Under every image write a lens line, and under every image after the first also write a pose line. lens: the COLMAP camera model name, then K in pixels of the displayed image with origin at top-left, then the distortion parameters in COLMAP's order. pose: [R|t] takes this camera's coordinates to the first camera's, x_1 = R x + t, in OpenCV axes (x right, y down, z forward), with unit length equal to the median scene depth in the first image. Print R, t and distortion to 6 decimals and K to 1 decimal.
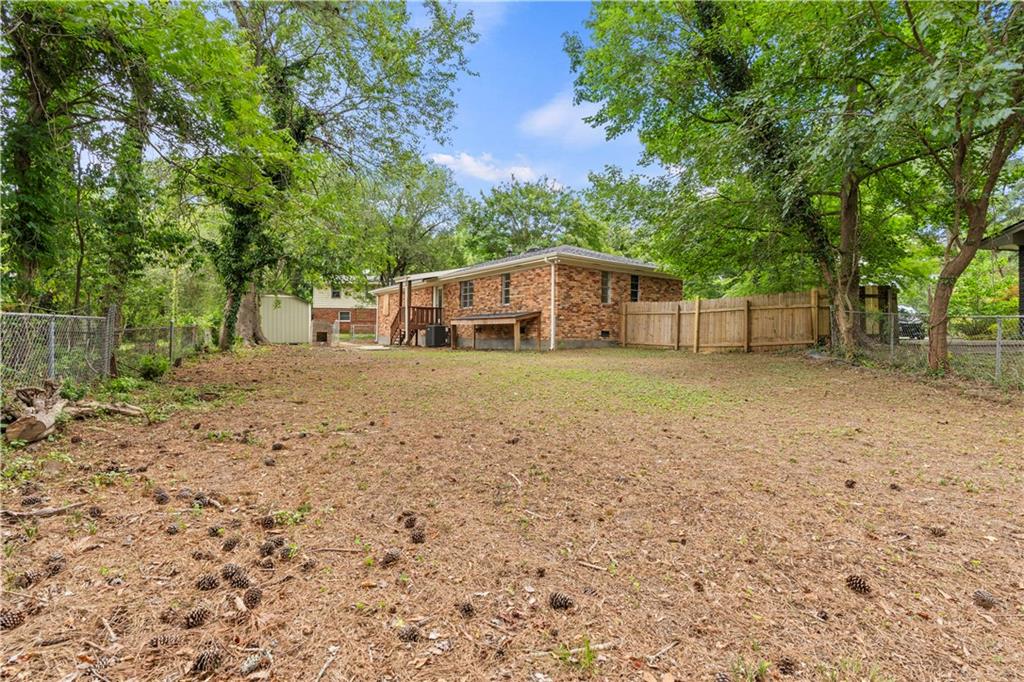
lens RADIAL K [[468.9, 0, 513.1], [0, 468.9, 341.8], [0, 0, 1]] dist [-0.007402, 0.000889]
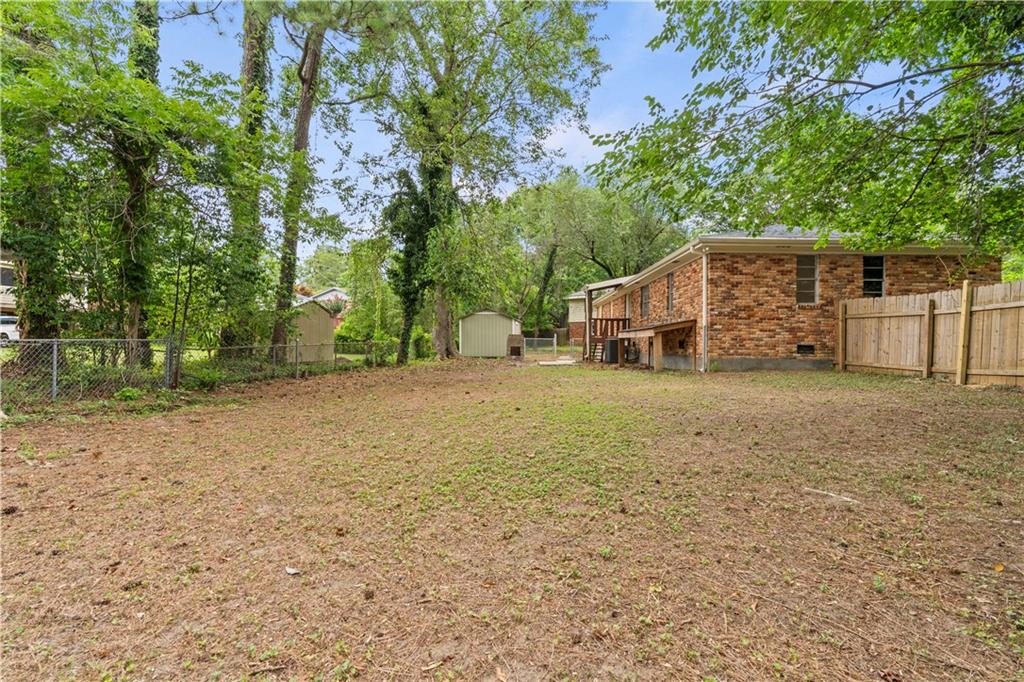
lens RADIAL K [[468.9, 0, 511.9], [0, 468.9, 339.7], [0, 0, 1]] dist [-0.007402, 0.000889]
pose [[0.799213, -0.010876, -0.600949, 0.272303], [-0.005600, 0.999658, -0.025539, -0.011476], [0.601021, 0.023776, 0.798879, 0.227174]]
